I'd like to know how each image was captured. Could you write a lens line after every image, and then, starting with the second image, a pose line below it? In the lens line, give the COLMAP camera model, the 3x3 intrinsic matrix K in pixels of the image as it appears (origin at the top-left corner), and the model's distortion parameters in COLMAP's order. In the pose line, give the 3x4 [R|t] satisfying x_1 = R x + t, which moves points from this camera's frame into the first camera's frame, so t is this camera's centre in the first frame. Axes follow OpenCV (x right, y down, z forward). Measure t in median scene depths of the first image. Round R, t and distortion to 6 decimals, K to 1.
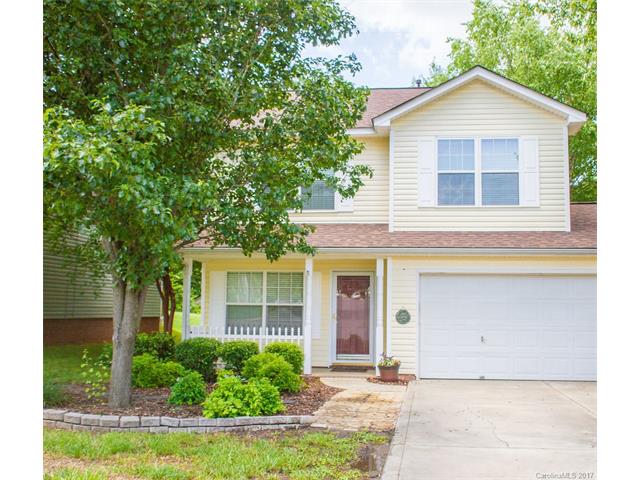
lens RADIAL K [[678.9, 0, 369.3], [0, 678.9, 222.0], [0, 0, 1]] dist [-0.056435, 0.017107]
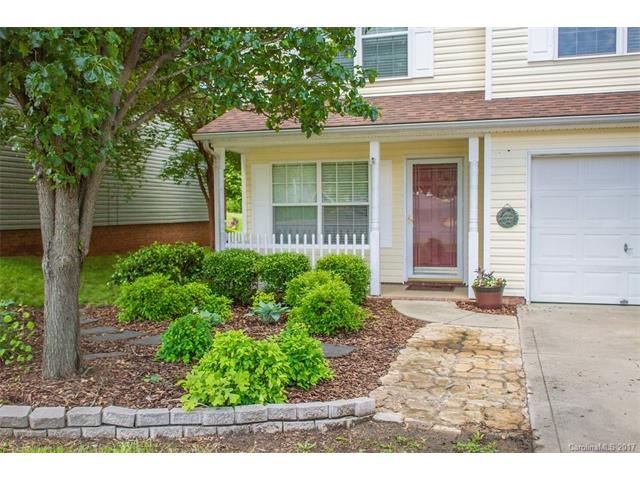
lens RADIAL K [[639.6, 0, 320.0], [0, 639.6, 240.0], [0, 0, 1]] dist [0.007167, -0.007785]
pose [[0.982413, -0.008826, -0.186513, -0.018953], [0.041573, 0.984149, 0.172402, 0.039365], [0.182035, -0.177123, 0.967208, 0.314923]]
